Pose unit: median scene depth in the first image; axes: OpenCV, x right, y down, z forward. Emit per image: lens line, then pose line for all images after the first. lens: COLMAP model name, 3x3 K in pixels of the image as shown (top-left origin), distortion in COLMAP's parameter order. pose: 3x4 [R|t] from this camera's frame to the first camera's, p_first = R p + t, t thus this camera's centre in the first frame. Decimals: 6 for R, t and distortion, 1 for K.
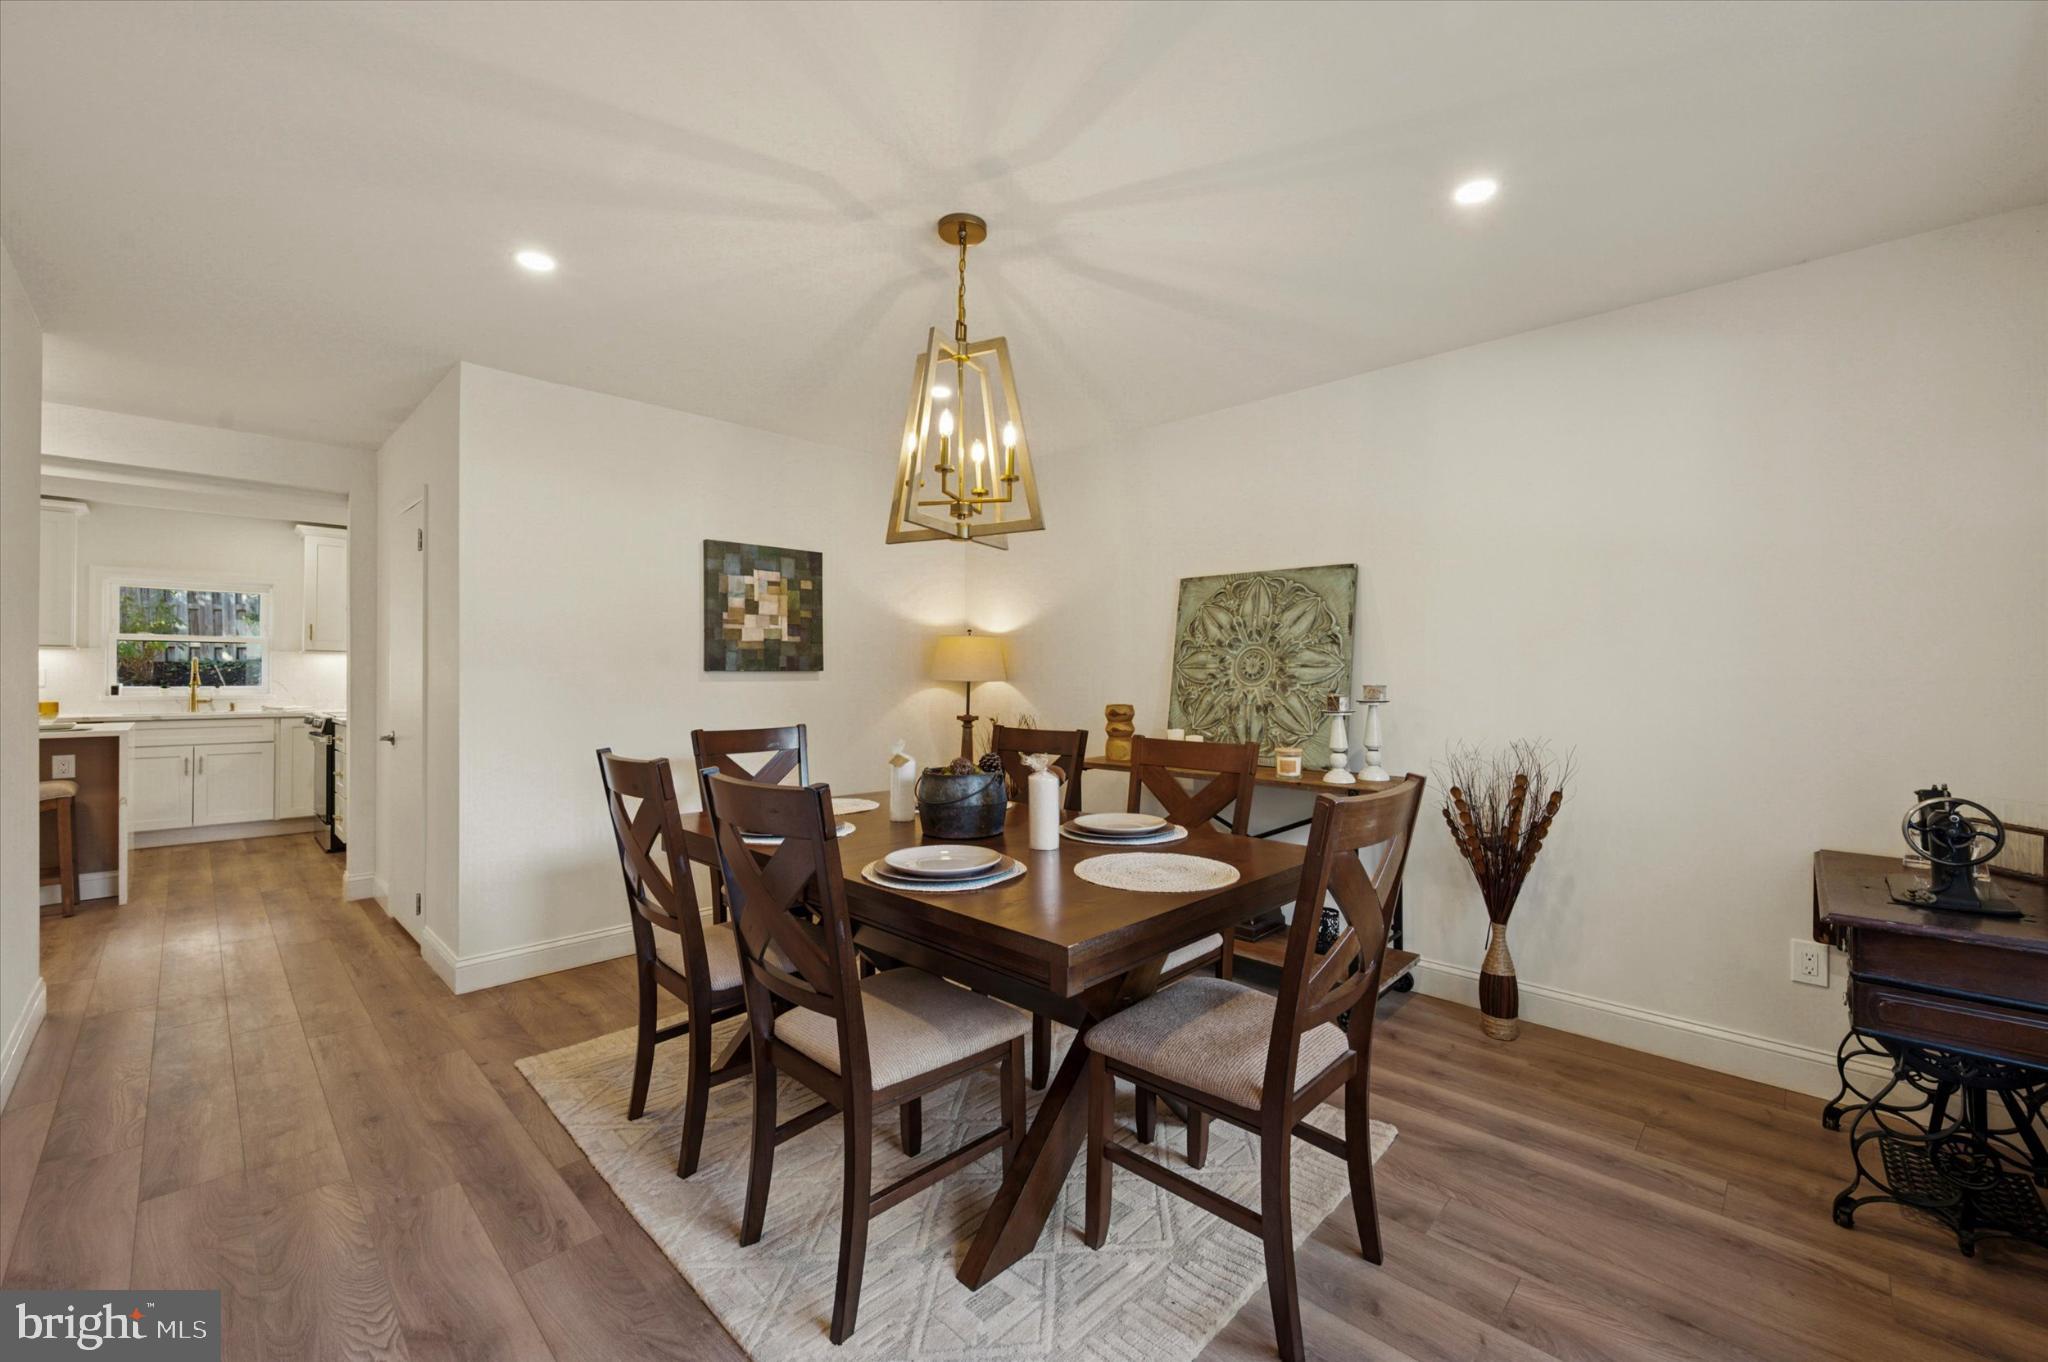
lens RADIAL K [[820.5, 0, 1032.4], [0, 820.5, 679.8], [0, 0, 1]] dist [0.000683, -0.000029]
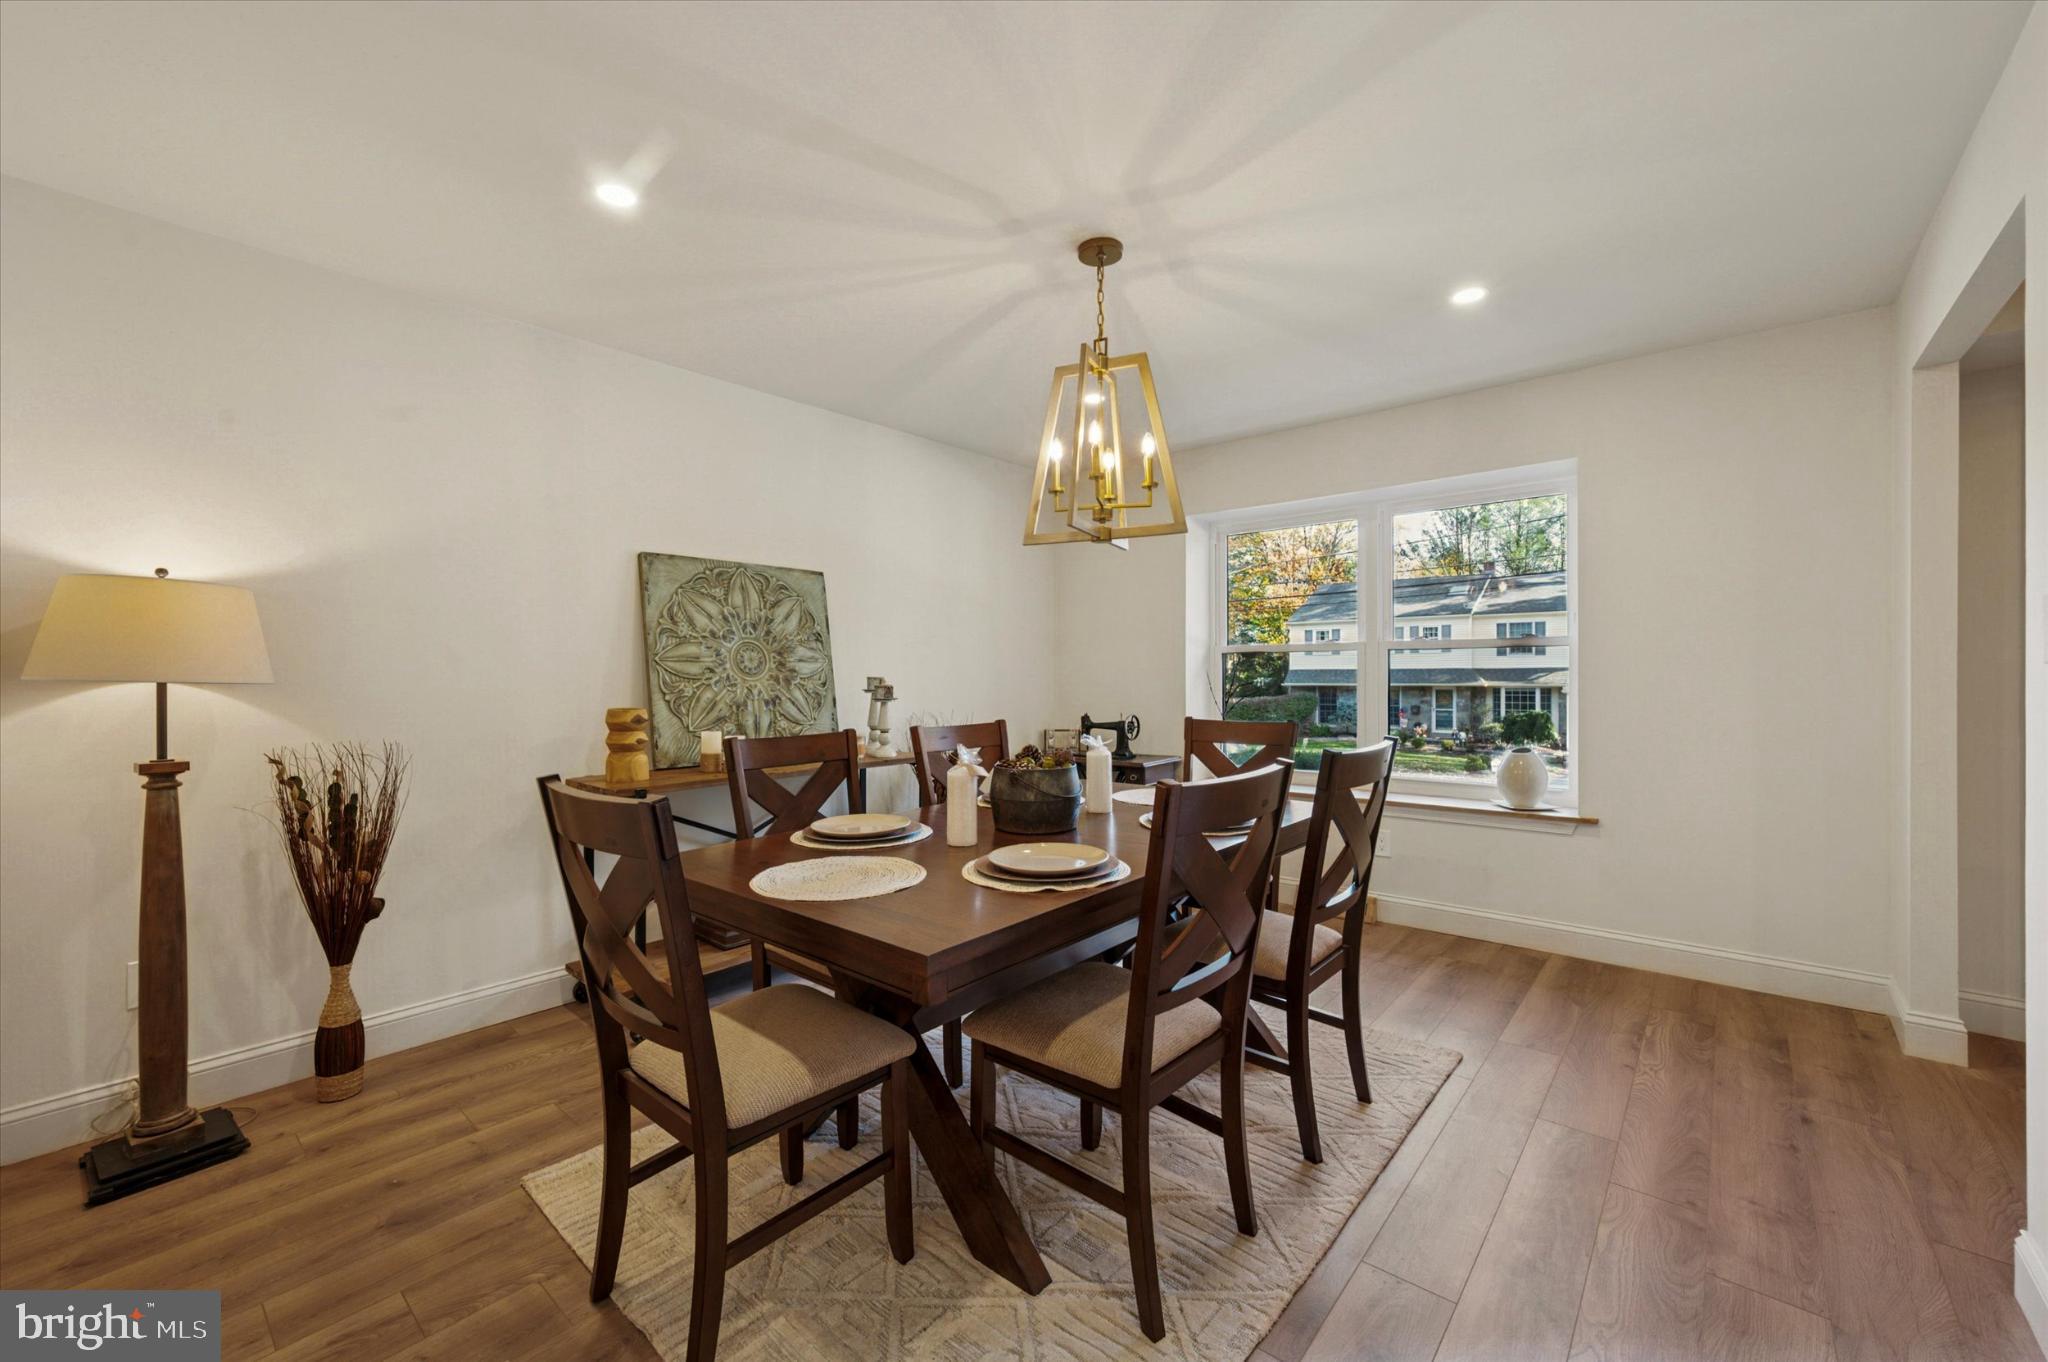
lens RADIAL K [[820.5, 0, 1026.4], [0, 820.5, 676.6], [0, 0, 1]] dist [0.000683, -0.000029]
pose [[-0.057818, -0.005463, 0.998312, -0.688705], [0.012958, 0.999897, 0.006222, 0.001101], [-0.998243, 0.013296, -0.057742, 0.692756]]
